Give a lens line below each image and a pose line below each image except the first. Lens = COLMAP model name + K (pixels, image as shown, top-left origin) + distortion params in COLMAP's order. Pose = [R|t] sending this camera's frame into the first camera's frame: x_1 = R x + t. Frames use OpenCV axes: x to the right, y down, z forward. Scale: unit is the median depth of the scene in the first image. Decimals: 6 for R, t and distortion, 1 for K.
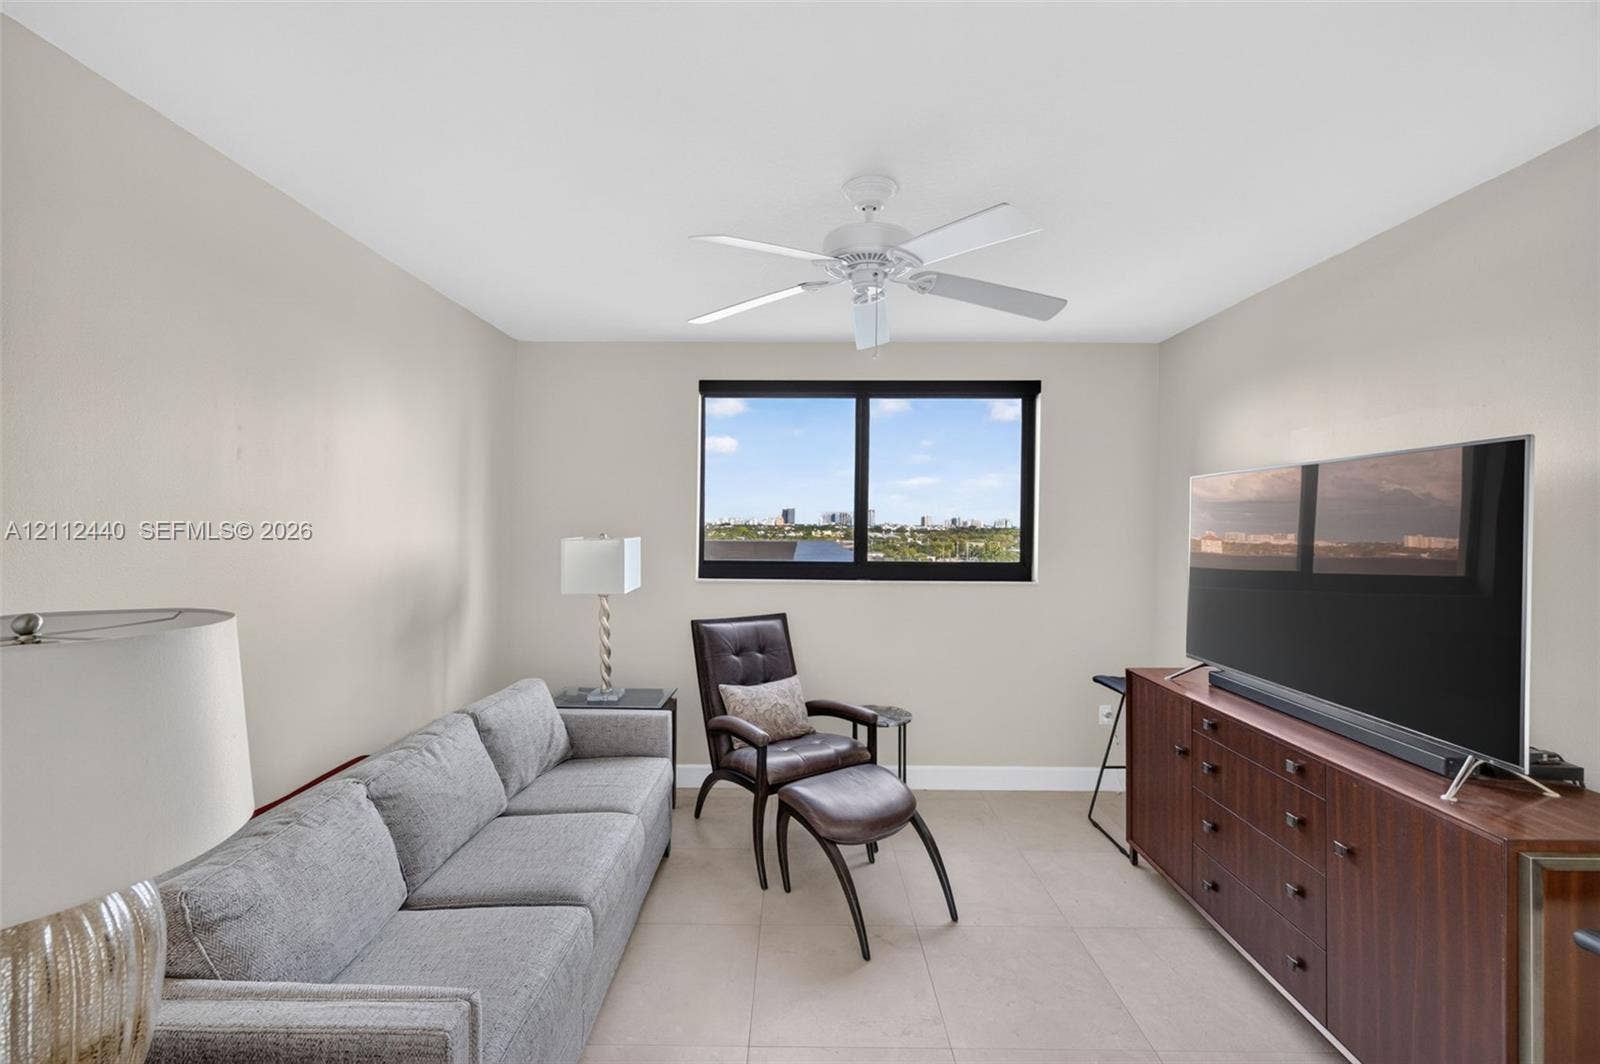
lens RADIAL K [[685.3, 0, 796.5], [0, 685.3, 525.4], [0, 0, 1]] dist [0.004818, -0.000959]
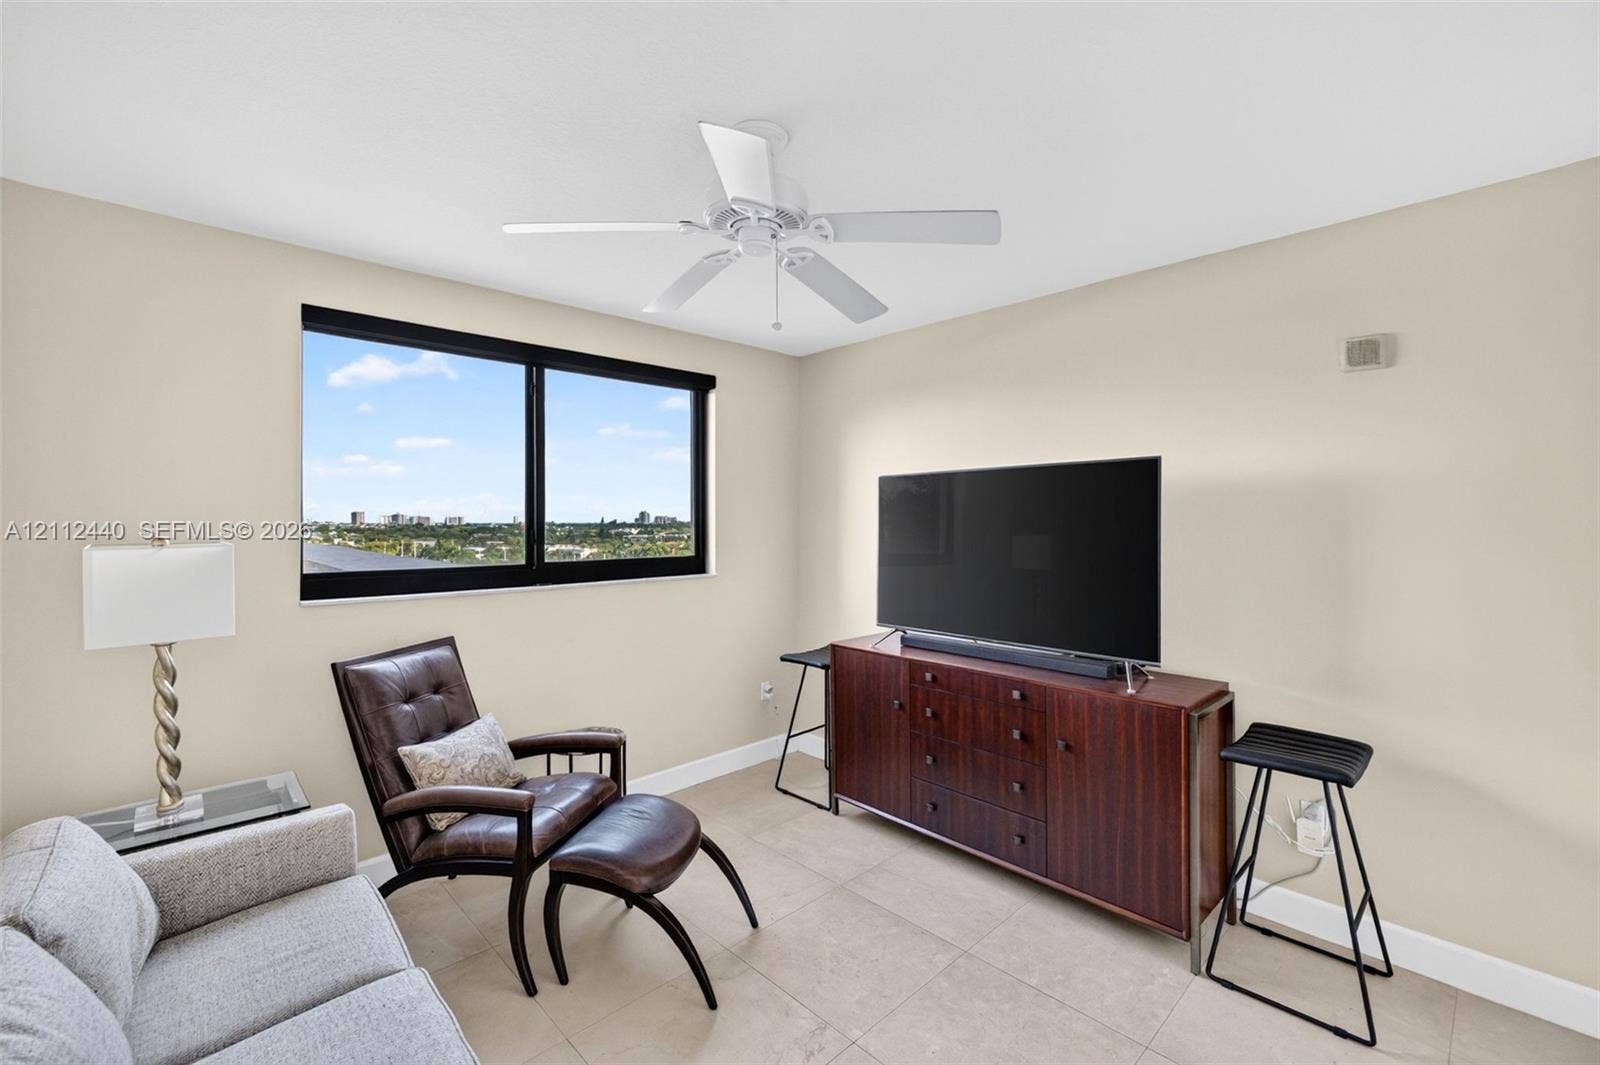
lens RADIAL K [[685.3, 0, 806.5], [0, 685.3, 527.9], [0, 0, 1]] dist [0.004818, -0.000959]
pose [[0.716800, -0.019572, 0.697004, -0.288547], [0.012536, 0.999806, 0.015182, 0.001003], [-0.697166, -0.002145, 0.716906, 0.195658]]
